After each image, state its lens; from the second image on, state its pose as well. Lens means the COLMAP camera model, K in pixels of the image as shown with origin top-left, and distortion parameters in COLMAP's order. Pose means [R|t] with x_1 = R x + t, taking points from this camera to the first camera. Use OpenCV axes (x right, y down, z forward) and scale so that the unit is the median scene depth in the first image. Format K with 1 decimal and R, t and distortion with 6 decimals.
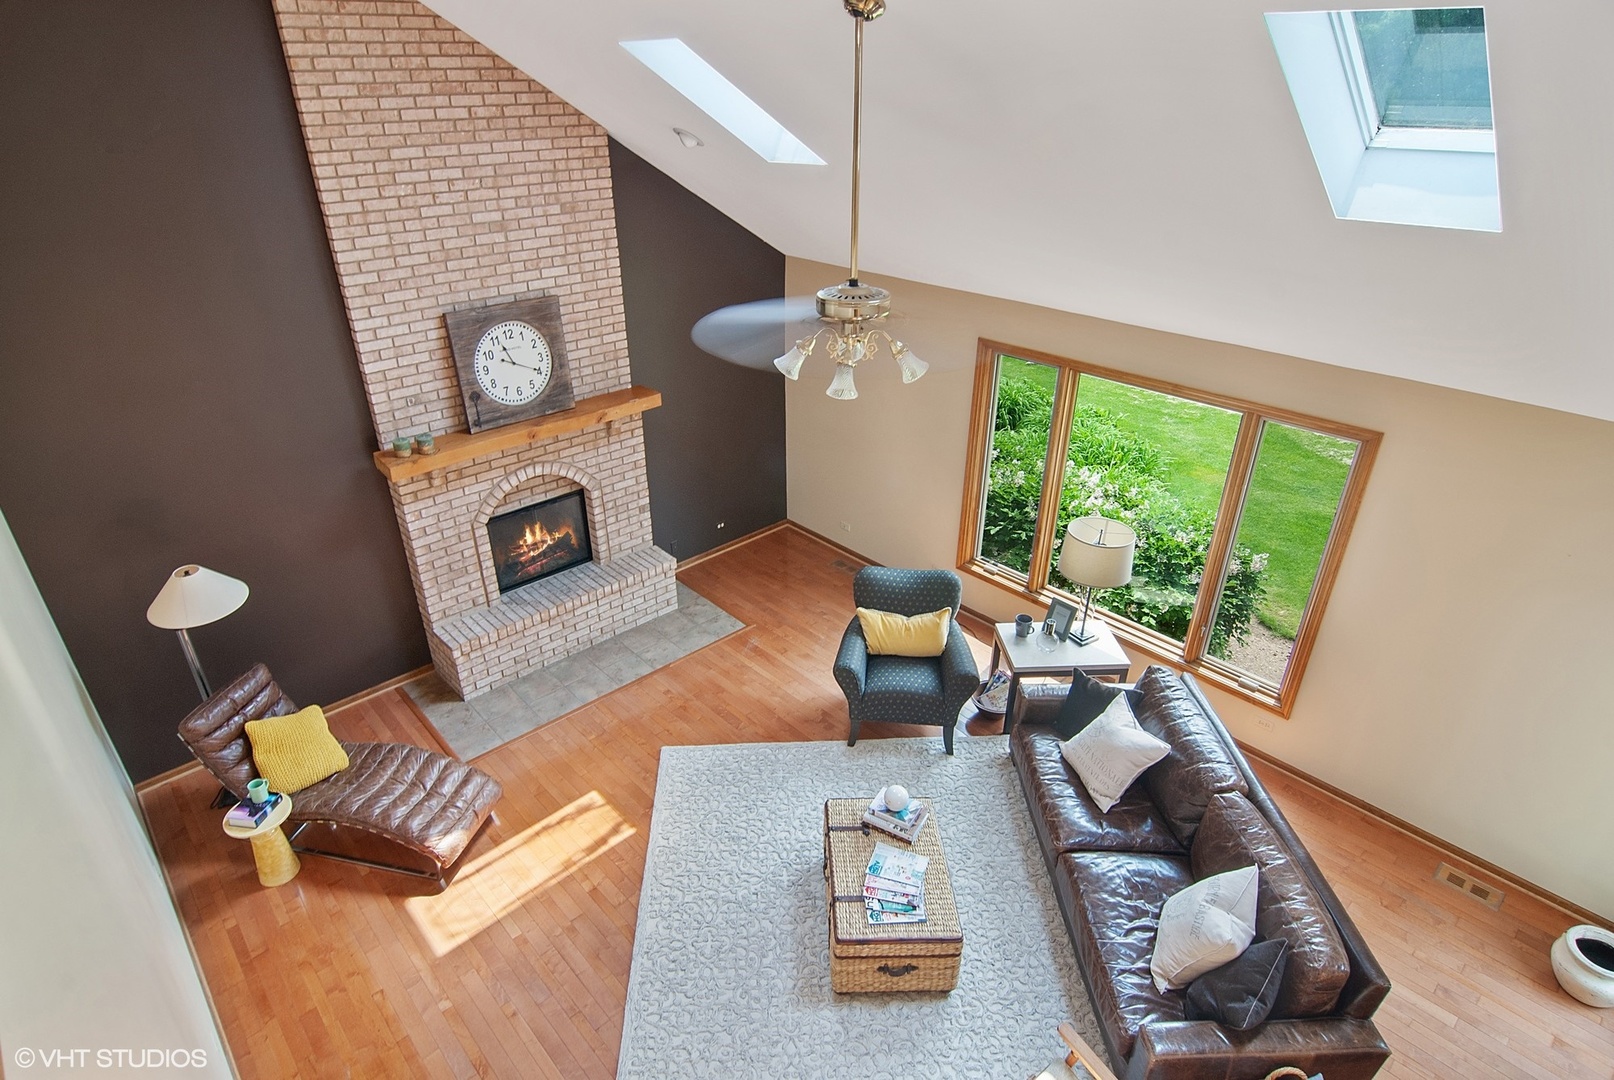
lens RADIAL K [[872.0, 0, 809.1], [0, 872.0, 548.6], [0, 0, 1]] dist [0.010719, -0.008784]
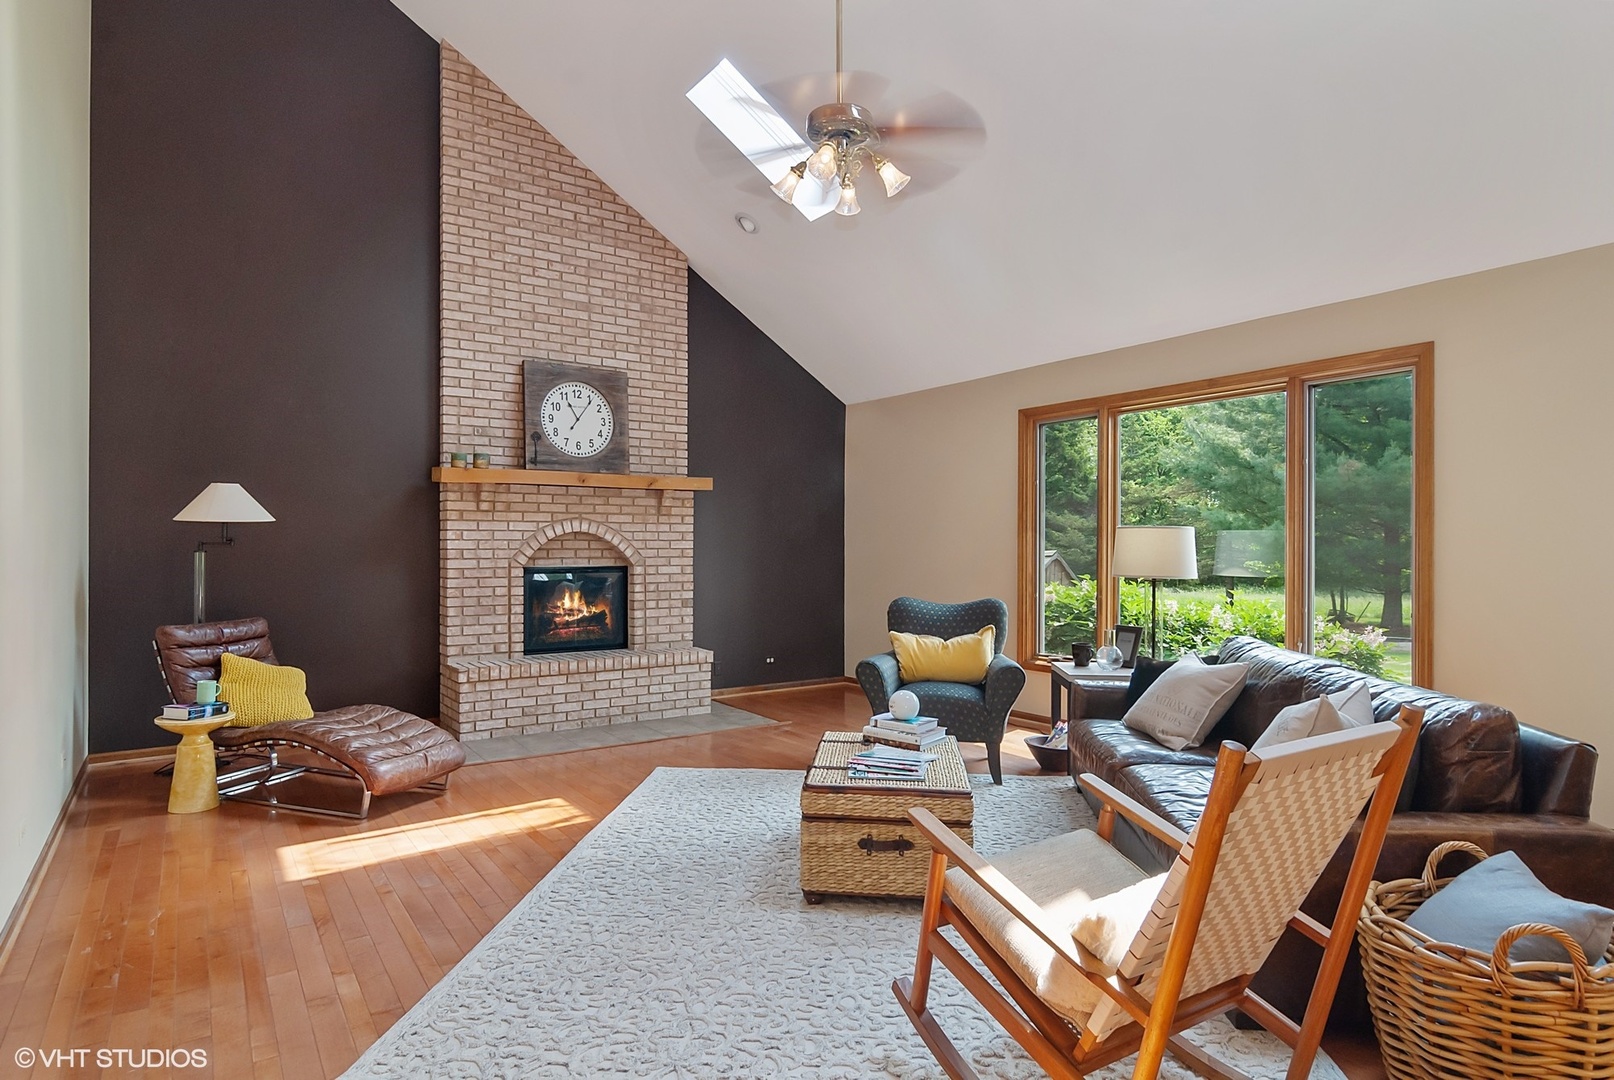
lens RADIAL K [[872.0, 0, 809.3], [0, 872.0, 544.2], [0, 0, 1]] dist [0.010719, -0.008784]
pose [[0.990994, -0.000383, -0.133908, 0.095795], [-0.062541, 0.882906, -0.465365, 0.424168], [0.118406, 0.469549, 0.874931, 0.161096]]
